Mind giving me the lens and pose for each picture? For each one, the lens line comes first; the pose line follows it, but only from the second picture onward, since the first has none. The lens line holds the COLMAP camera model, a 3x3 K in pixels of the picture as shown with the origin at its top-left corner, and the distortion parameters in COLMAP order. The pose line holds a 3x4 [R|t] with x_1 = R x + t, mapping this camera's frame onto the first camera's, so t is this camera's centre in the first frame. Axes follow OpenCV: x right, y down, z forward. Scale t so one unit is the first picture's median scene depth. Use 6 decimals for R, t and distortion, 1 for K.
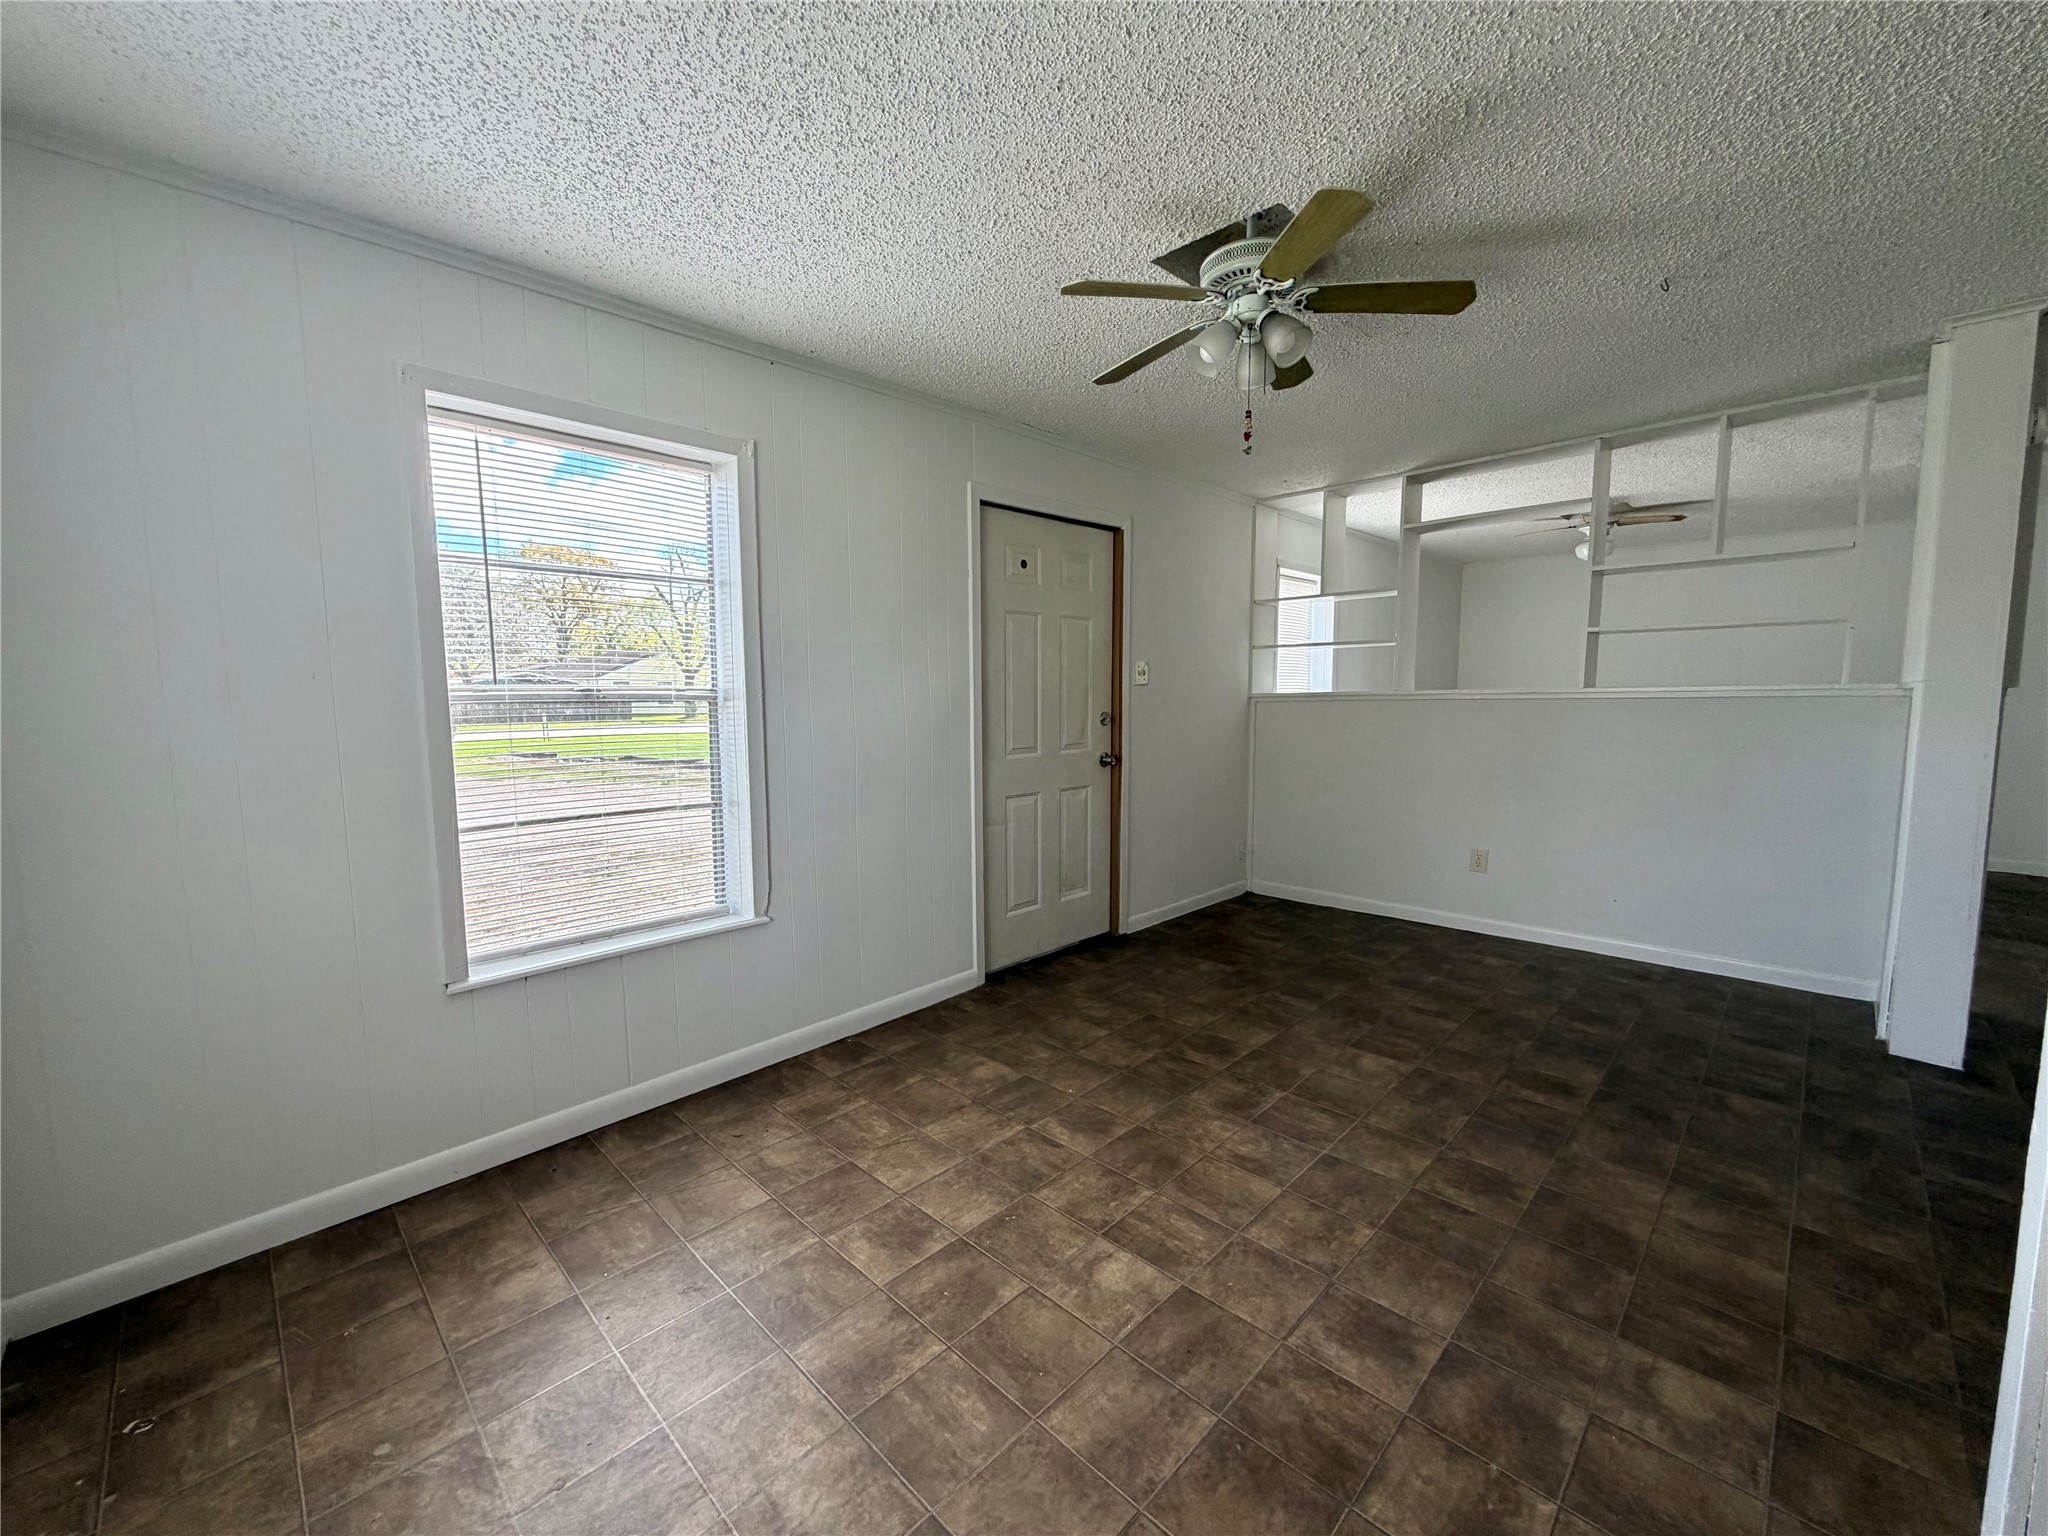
lens RADIAL K [[817.3, 0, 1009.4], [0, 817.3, 779.9], [0, 0, 1]] dist [0.002001, 0.000119]
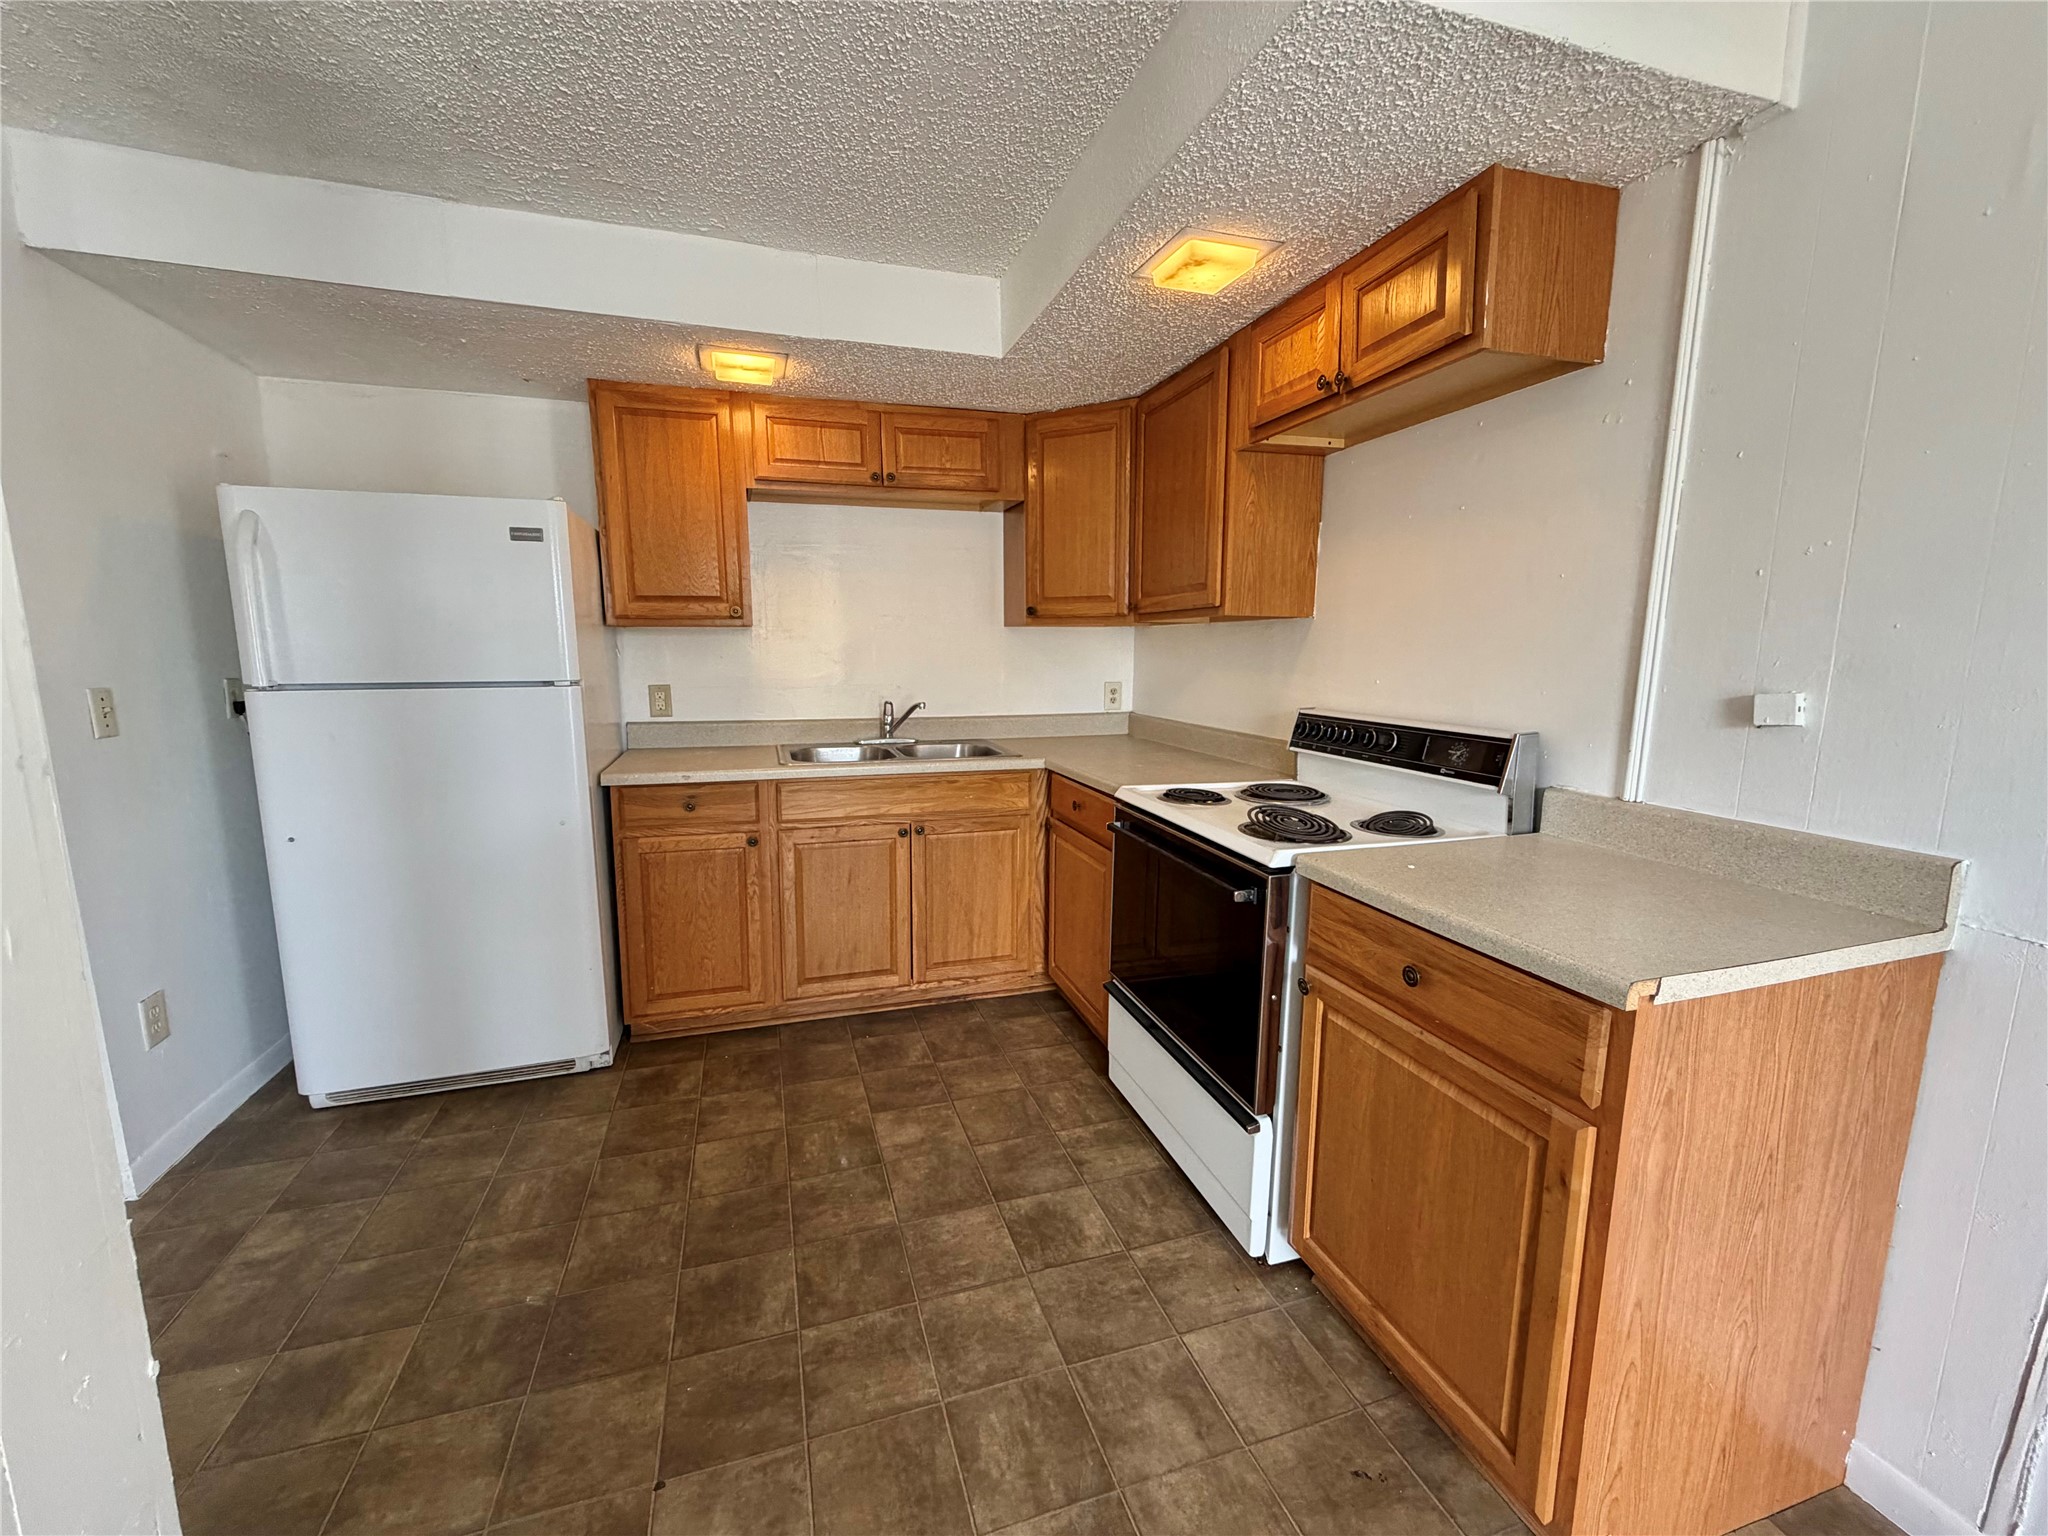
lens RADIAL K [[817.3, 0, 1018.4], [0, 817.3, 755.2], [0, 0, 1]] dist [0.002001, 0.000119]
pose [[-0.893649, -0.047937, 0.446198, -0.502456], [0.058092, 0.973556, 0.220940, -0.197704], [-0.444990, 0.223363, -0.867233, 1.723134]]
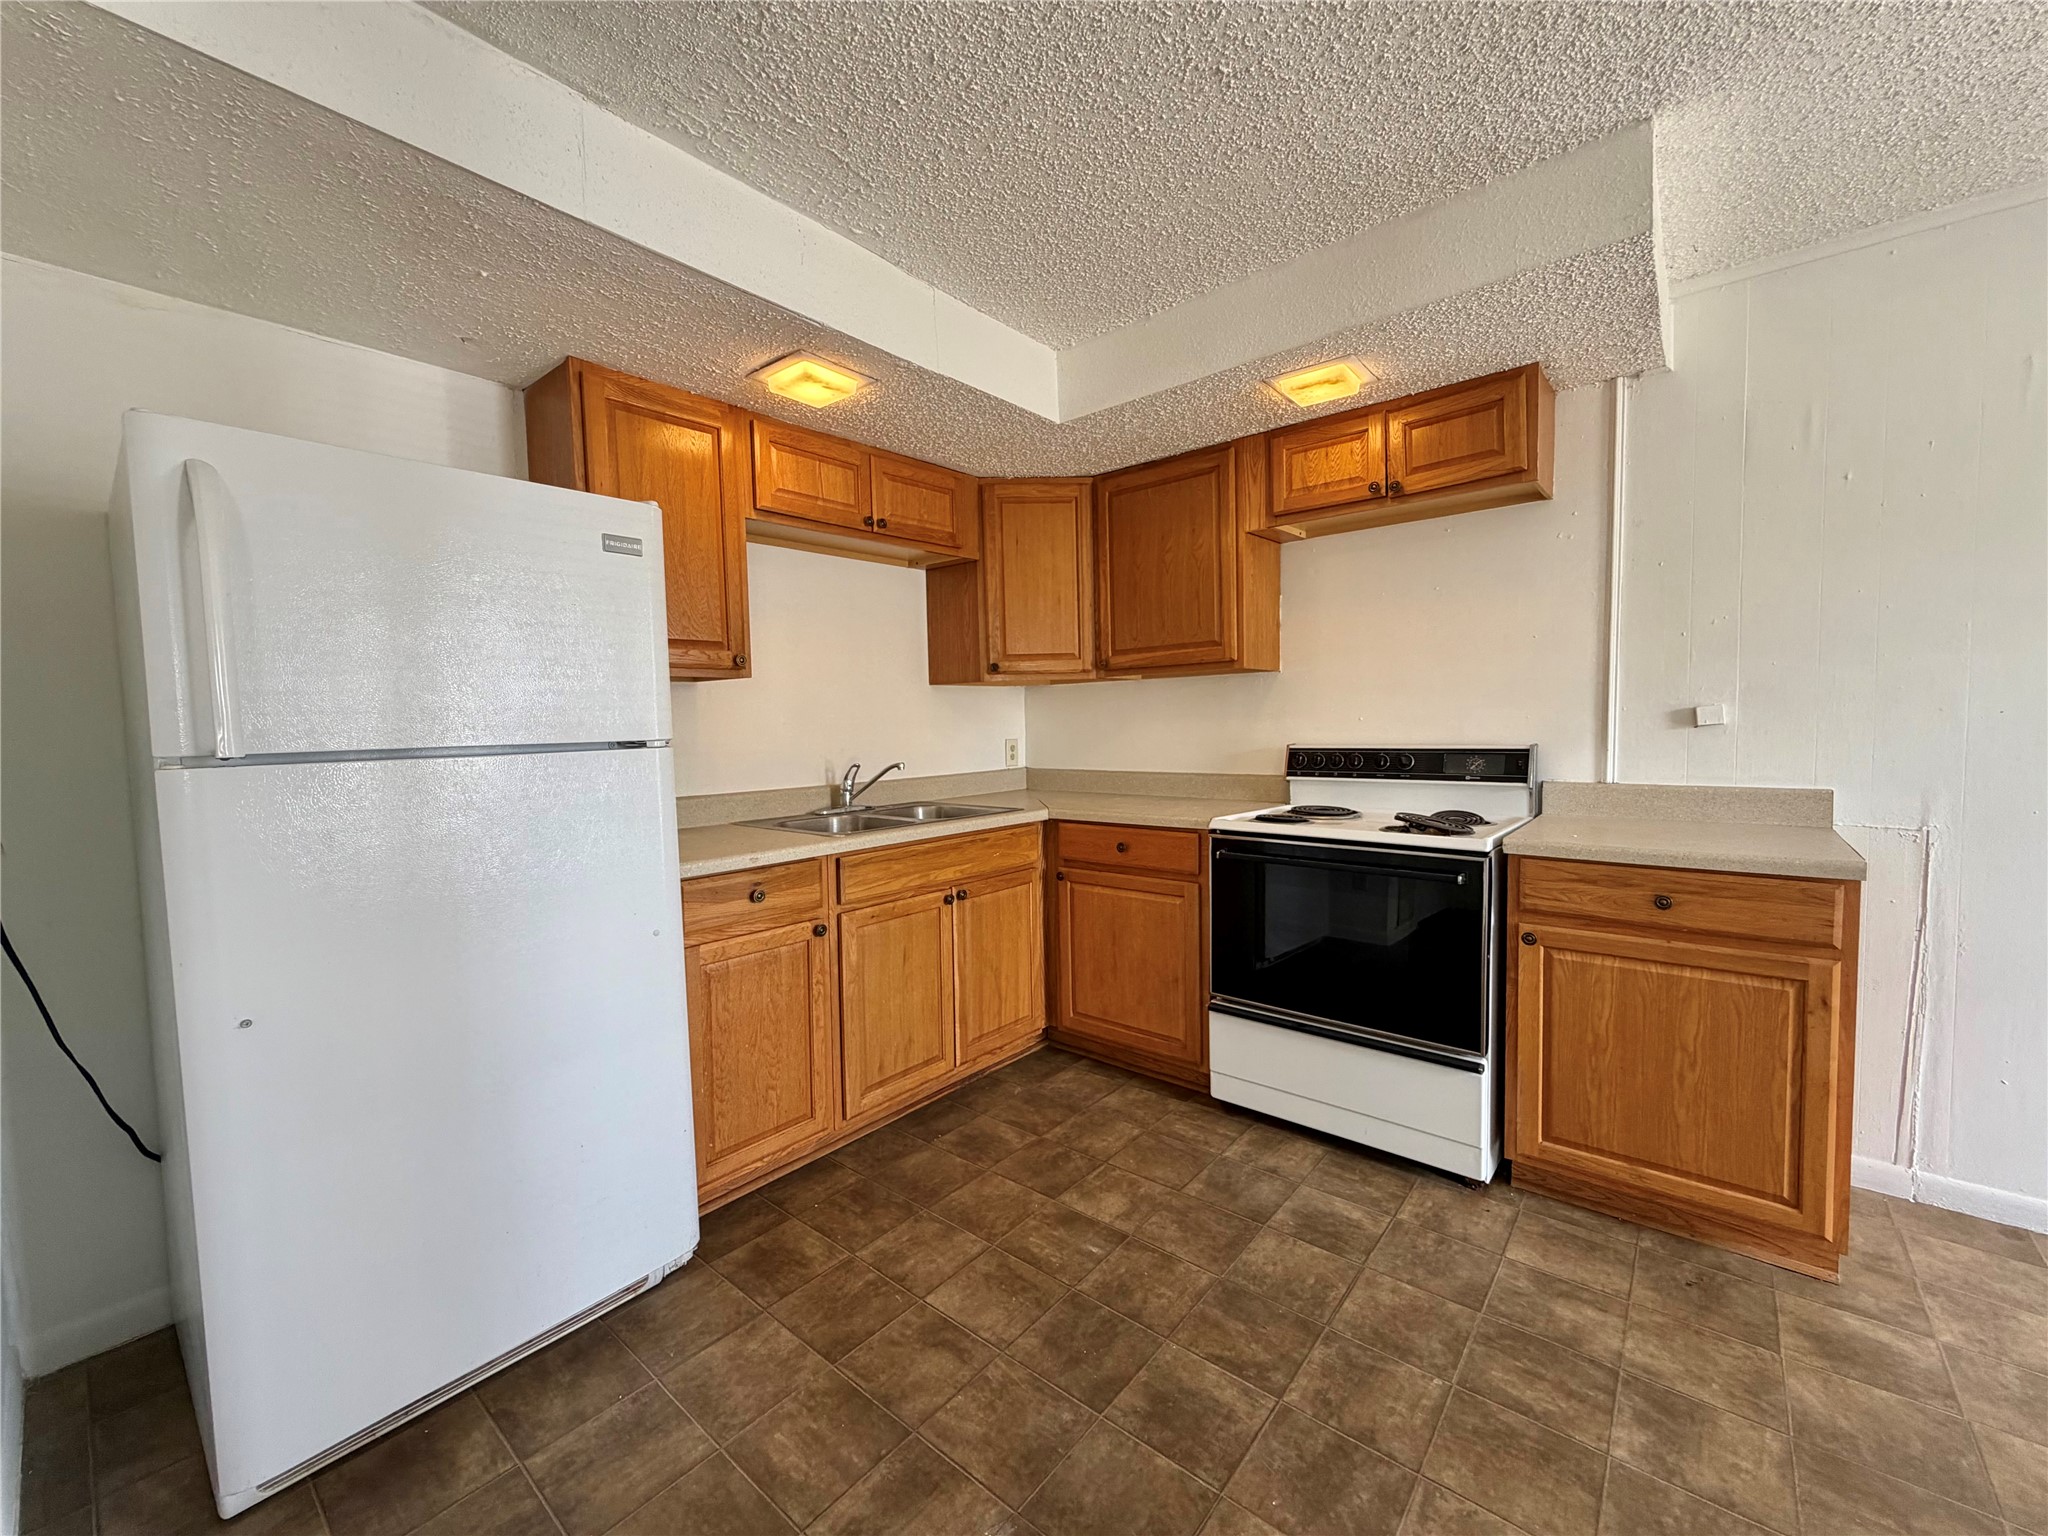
lens RADIAL K [[817.3, 0, 1016.4], [0, 817.3, 757.1], [0, 0, 1]] dist [0.002001, 0.000119]
pose [[-0.995306, 0.039358, -0.088417, 0.314694], [0.025692, 0.988246, 0.150696, -0.184620], [0.093309, 0.147717, -0.984618, 1.879191]]
